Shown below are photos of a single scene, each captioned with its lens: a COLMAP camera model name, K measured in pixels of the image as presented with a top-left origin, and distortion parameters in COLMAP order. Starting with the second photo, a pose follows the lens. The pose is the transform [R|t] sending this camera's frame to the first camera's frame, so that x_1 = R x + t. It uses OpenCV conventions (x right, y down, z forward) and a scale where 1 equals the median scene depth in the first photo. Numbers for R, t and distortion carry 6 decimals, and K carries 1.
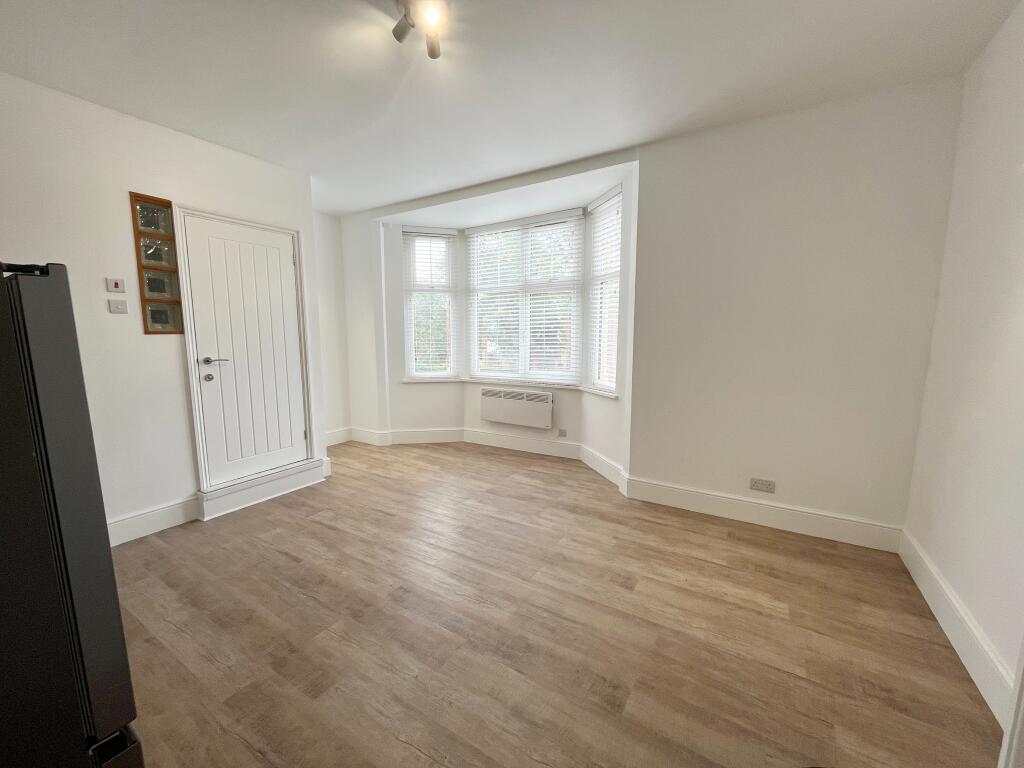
lens RADIAL K [[413.4, 0, 512.0], [0, 413.4, 384.0], [0, 0, 1]] dist [-0.001227, -0.000186]
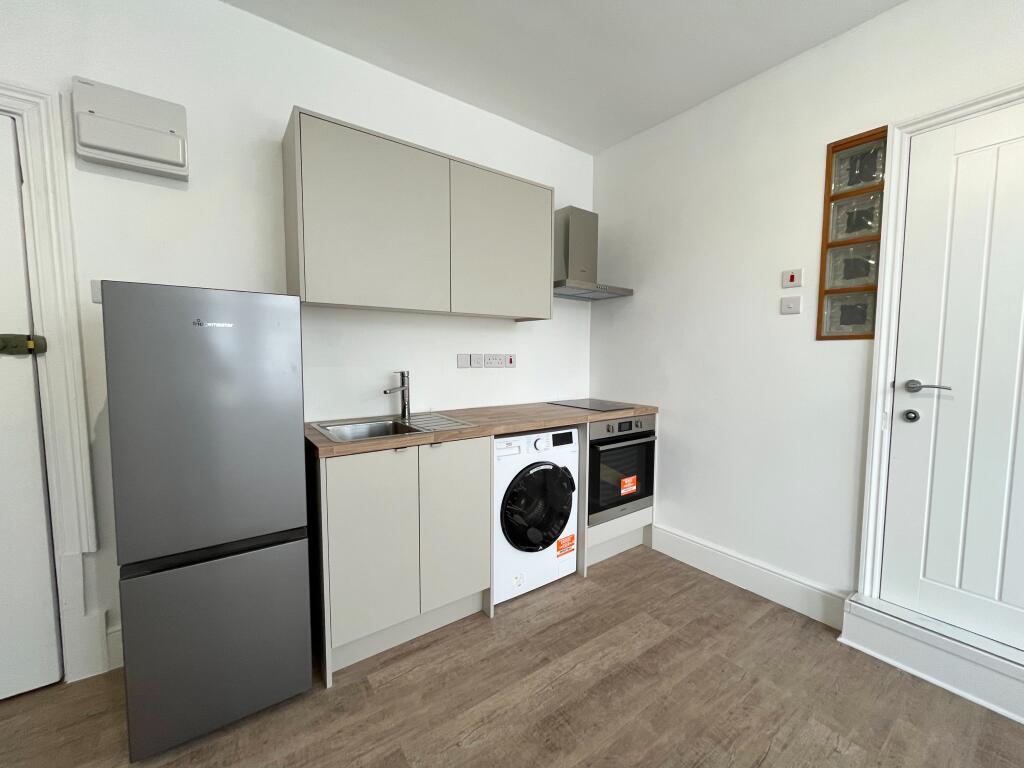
lens RADIAL K [[413.4, 0, 512.0], [0, 413.4, 384.0], [0, 0, 1]] dist [-0.001227, -0.000186]
pose [[-0.367828, 0.066453, -0.927516, -0.015943], [-0.123108, 0.985183, 0.119407, -0.059185], [0.921709, 0.158106, -0.354197, 0.697877]]
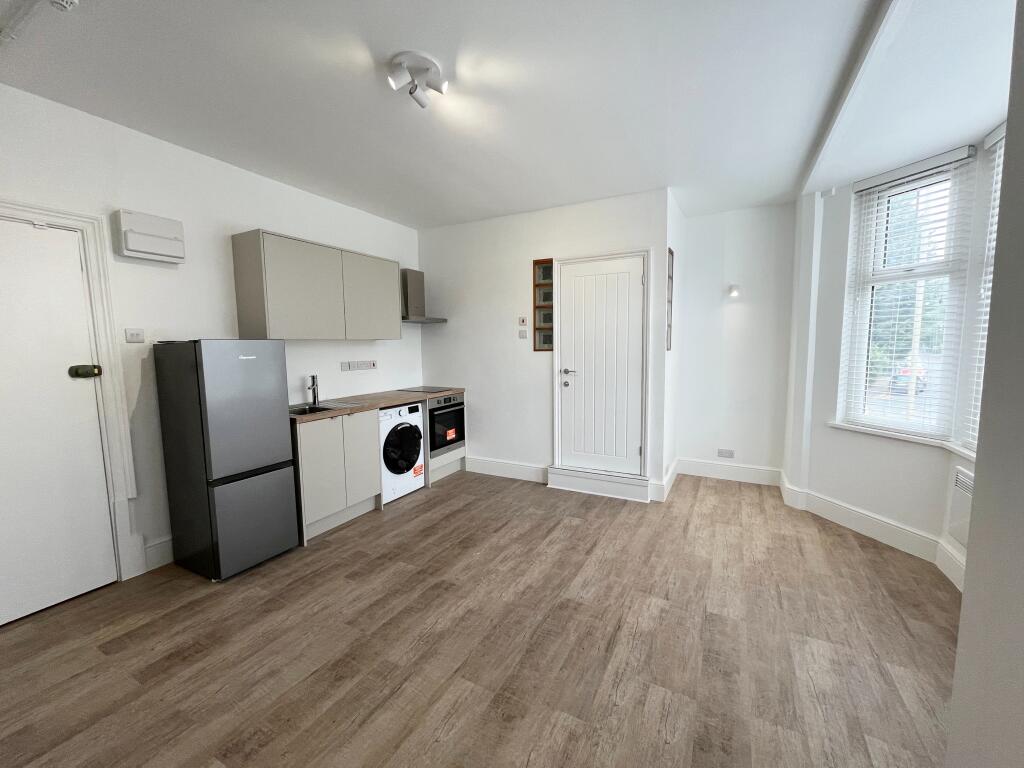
lens RADIAL K [[413.4, 0, 512.0], [0, 413.4, 384.0], [0, 0, 1]] dist [-0.001227, -0.000186]
pose [[0.072683, 0.097223, -0.992605, 0.570760], [-0.115466, 0.989365, 0.088450, -0.113604], [0.990649, 0.108184, 0.083136, 0.723600]]
